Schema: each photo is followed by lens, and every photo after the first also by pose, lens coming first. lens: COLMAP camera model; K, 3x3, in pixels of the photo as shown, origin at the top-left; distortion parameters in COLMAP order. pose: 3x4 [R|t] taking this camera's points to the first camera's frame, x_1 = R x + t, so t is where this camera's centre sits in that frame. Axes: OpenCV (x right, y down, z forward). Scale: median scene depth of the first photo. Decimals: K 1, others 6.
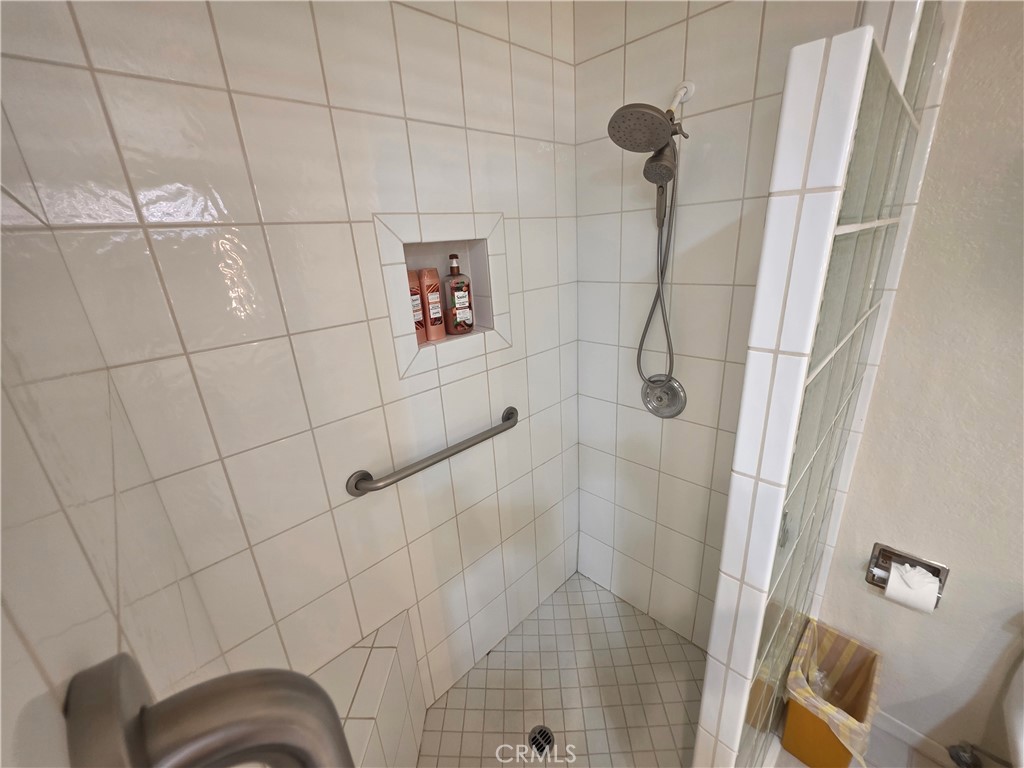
lens RADIAL K [[413.0, 0, 511.8], [0, 413.0, 382.0], [0, 0, 1]] dist [0.001347, -0.000655]
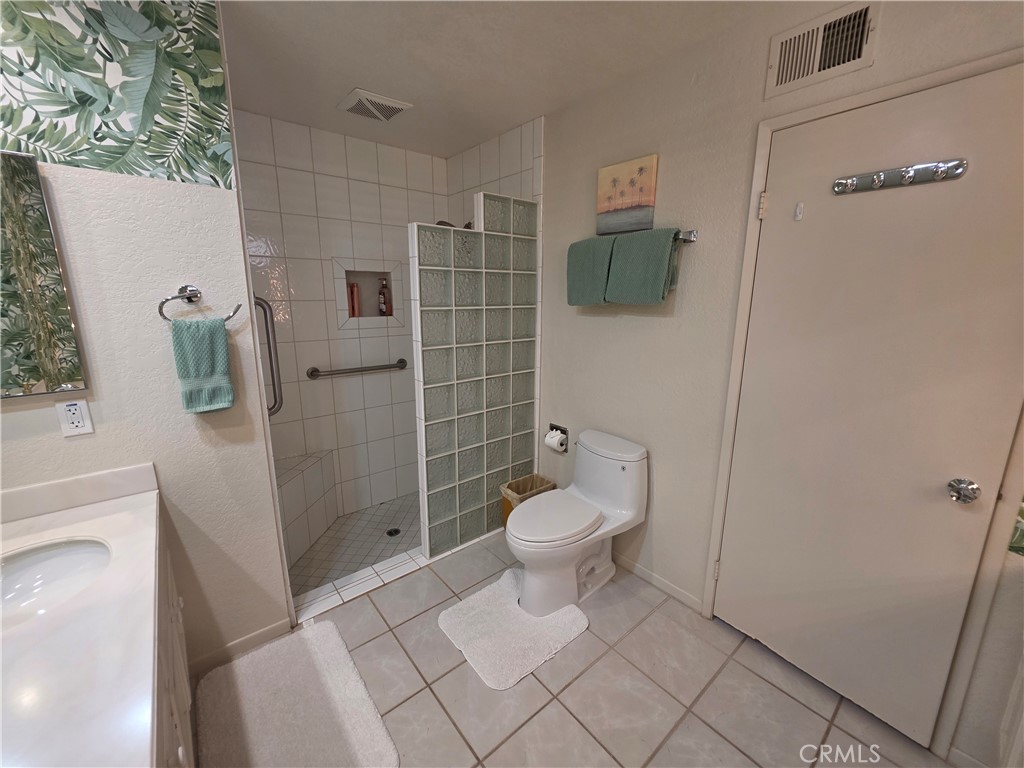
lens RADIAL K [[413.0, 0, 511.8], [0, 413.0, 382.0], [0, 0, 1]] dist [0.001347, -0.000655]
pose [[0.994398, 0.078049, -0.071278, 0.839104], [-0.085914, 0.989653, -0.114921, 0.446909], [0.061571, 0.120401, 0.990814, -1.110298]]
